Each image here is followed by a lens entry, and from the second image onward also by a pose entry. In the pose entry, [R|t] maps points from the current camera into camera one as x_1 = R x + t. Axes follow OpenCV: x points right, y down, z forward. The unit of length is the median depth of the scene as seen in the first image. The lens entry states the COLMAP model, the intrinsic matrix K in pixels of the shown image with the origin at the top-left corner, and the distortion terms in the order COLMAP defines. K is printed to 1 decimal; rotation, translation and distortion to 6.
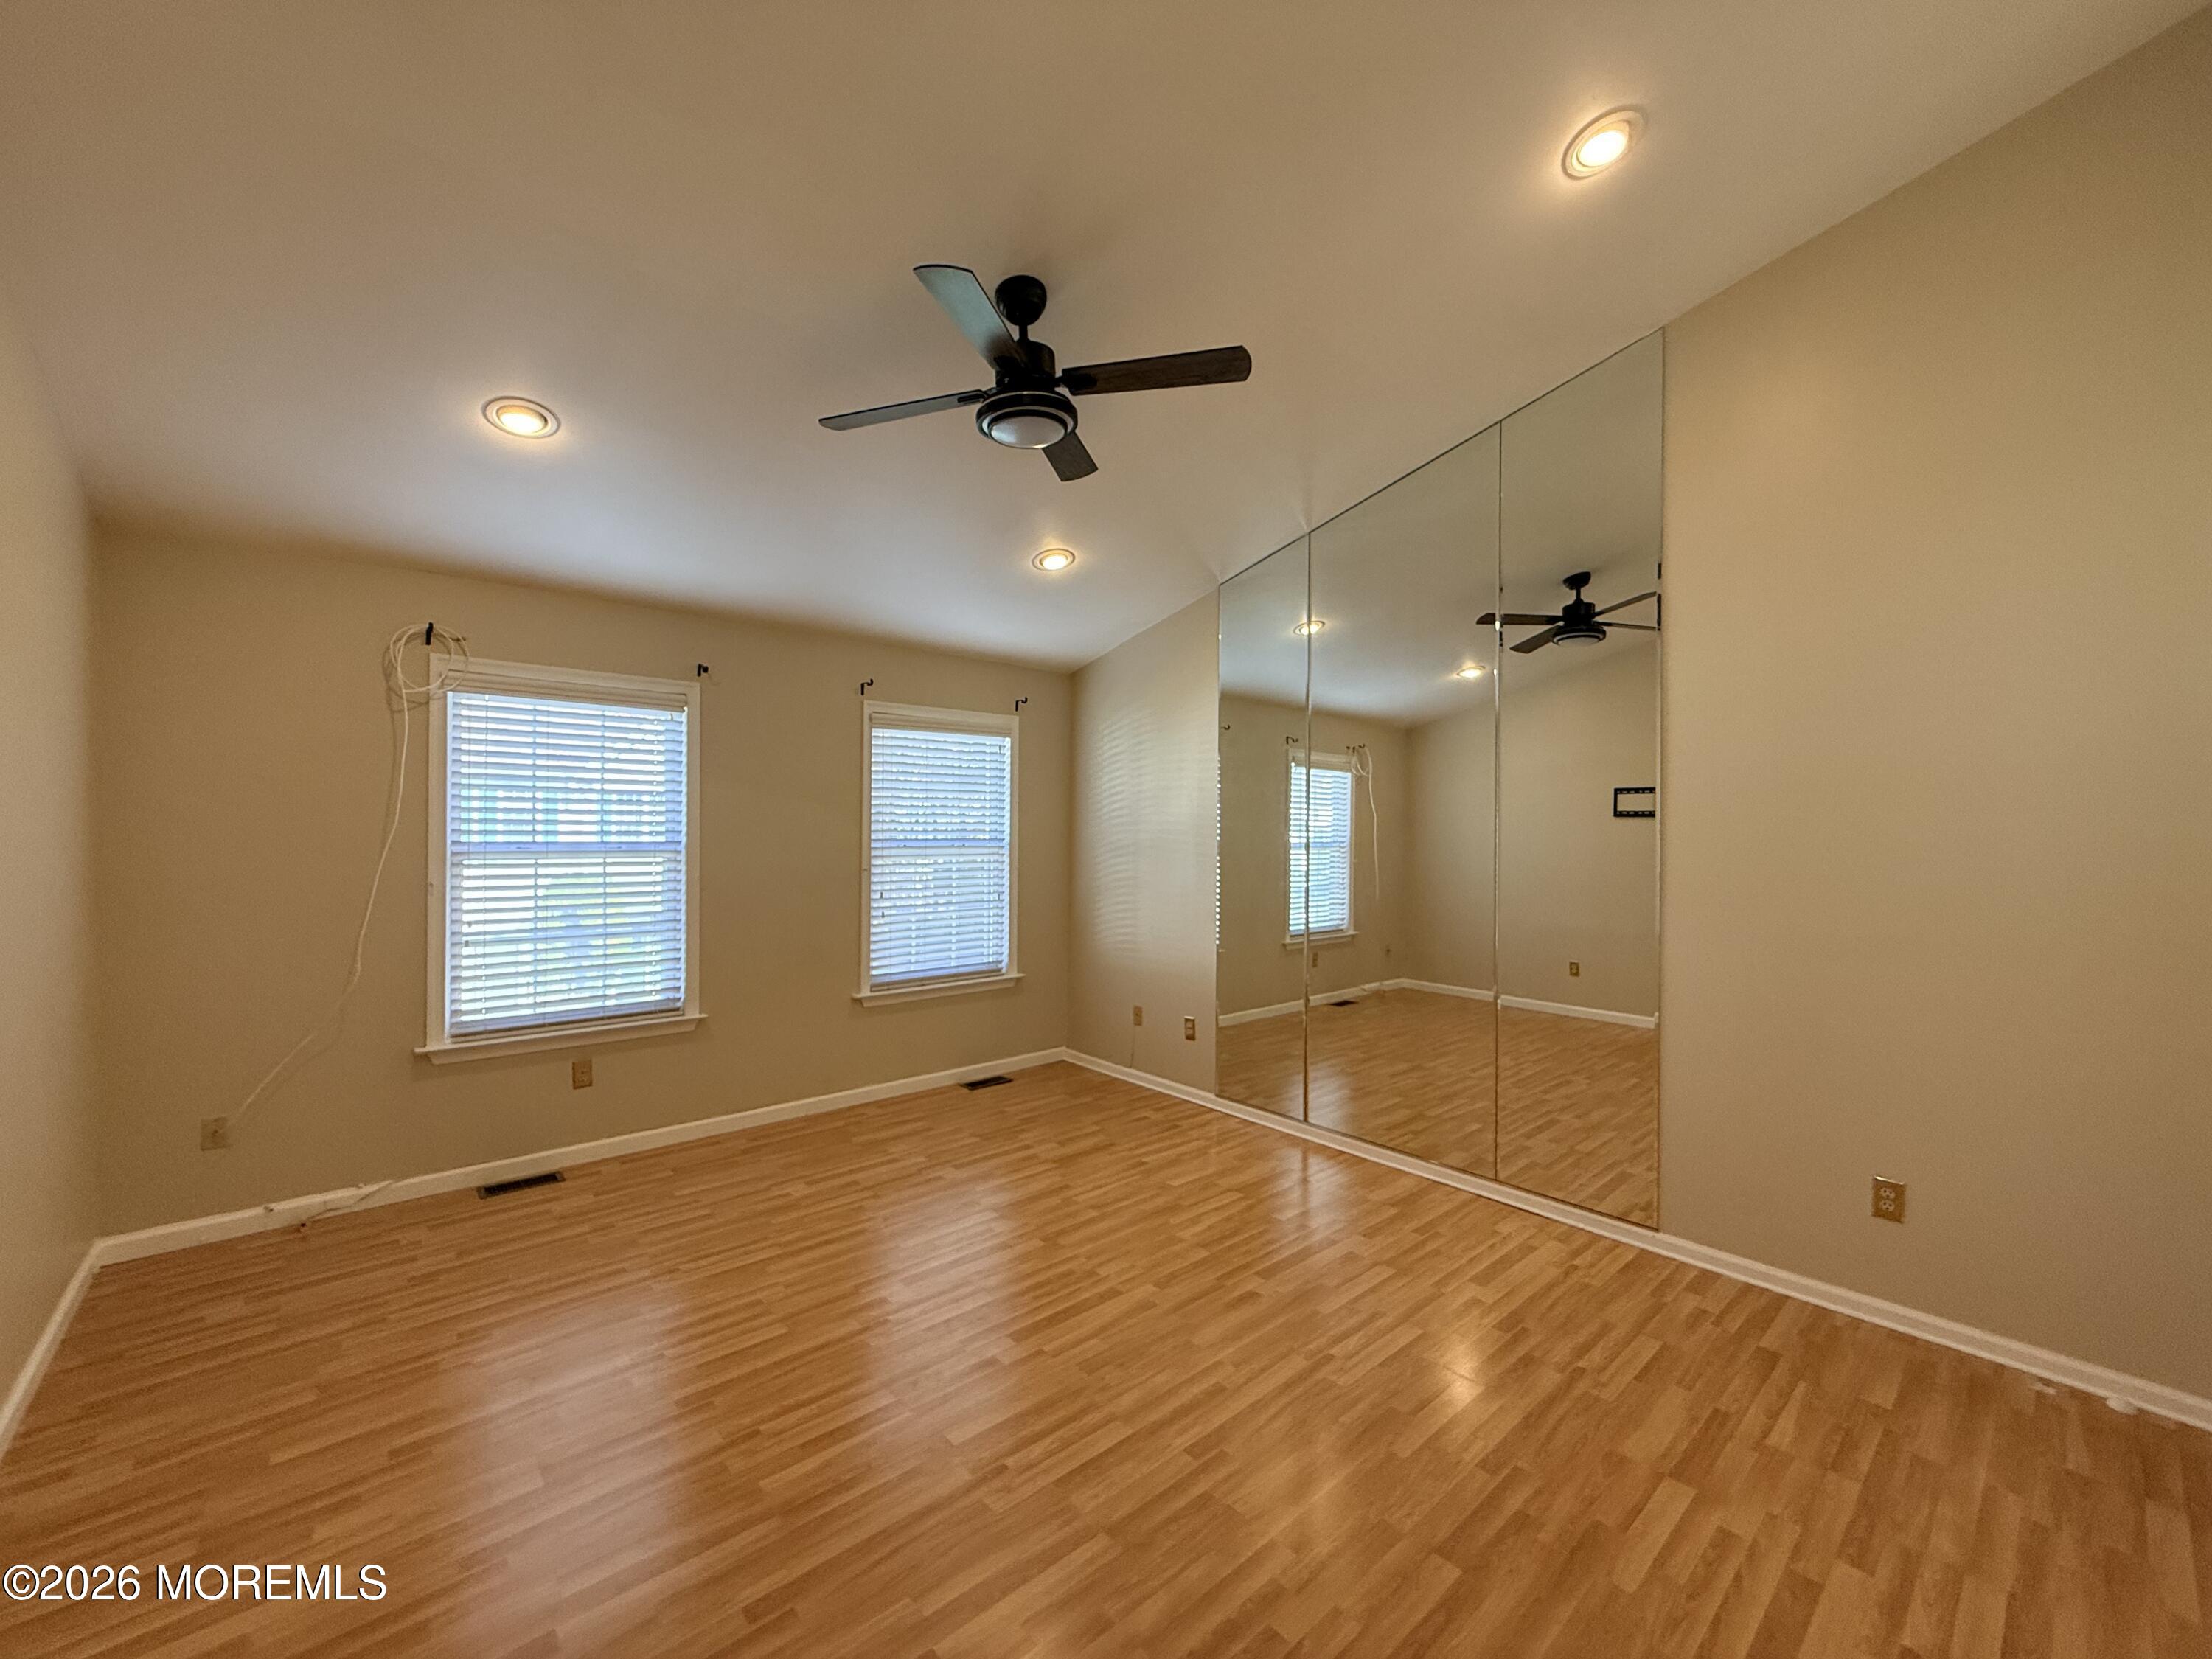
lens RADIAL K [[879.4, 0, 1114.9], [0, 879.4, 830.8], [0, 0, 1]] dist [-0.002379, 0.000537]
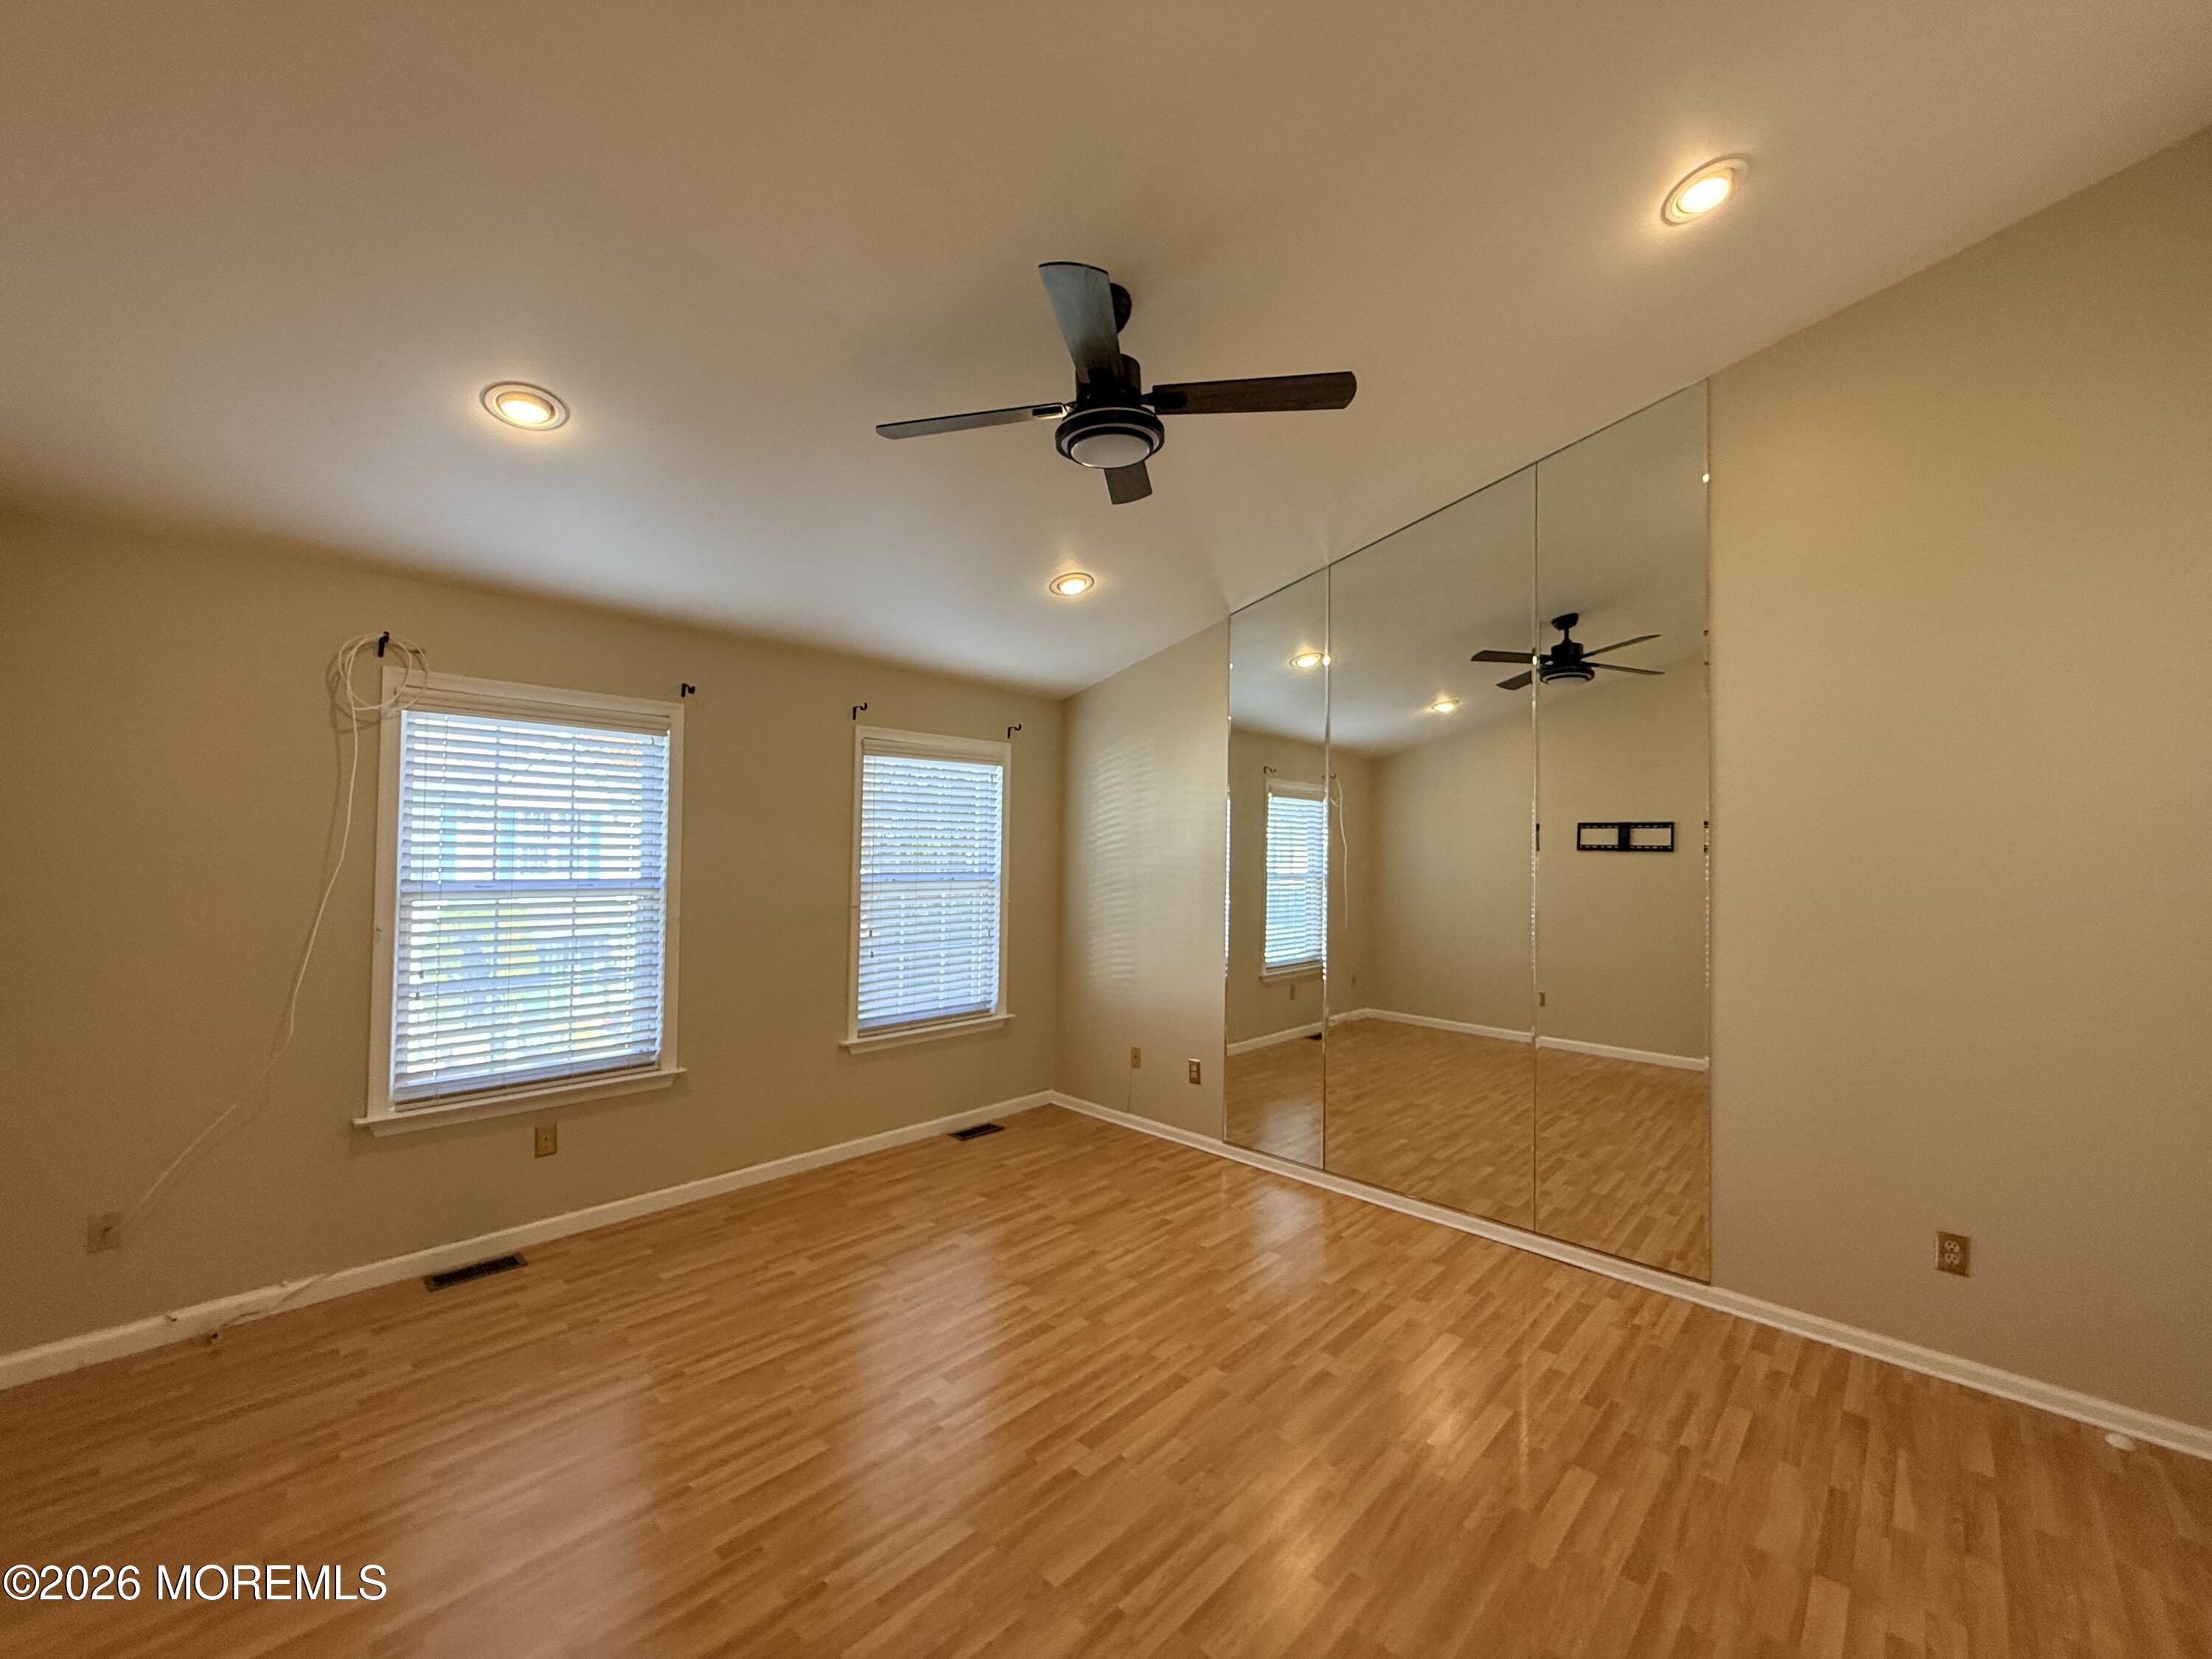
lens RADIAL K [[879.4, 0, 1117.2], [0, 879.4, 831.7], [0, 0, 1]] dist [-0.002379, 0.000537]
pose [[0.995883, 0.009992, 0.090100, -0.124849], [-0.008038, 0.999725, -0.022028, -0.023034], [-0.090296, 0.021213, 0.995689, 0.061602]]
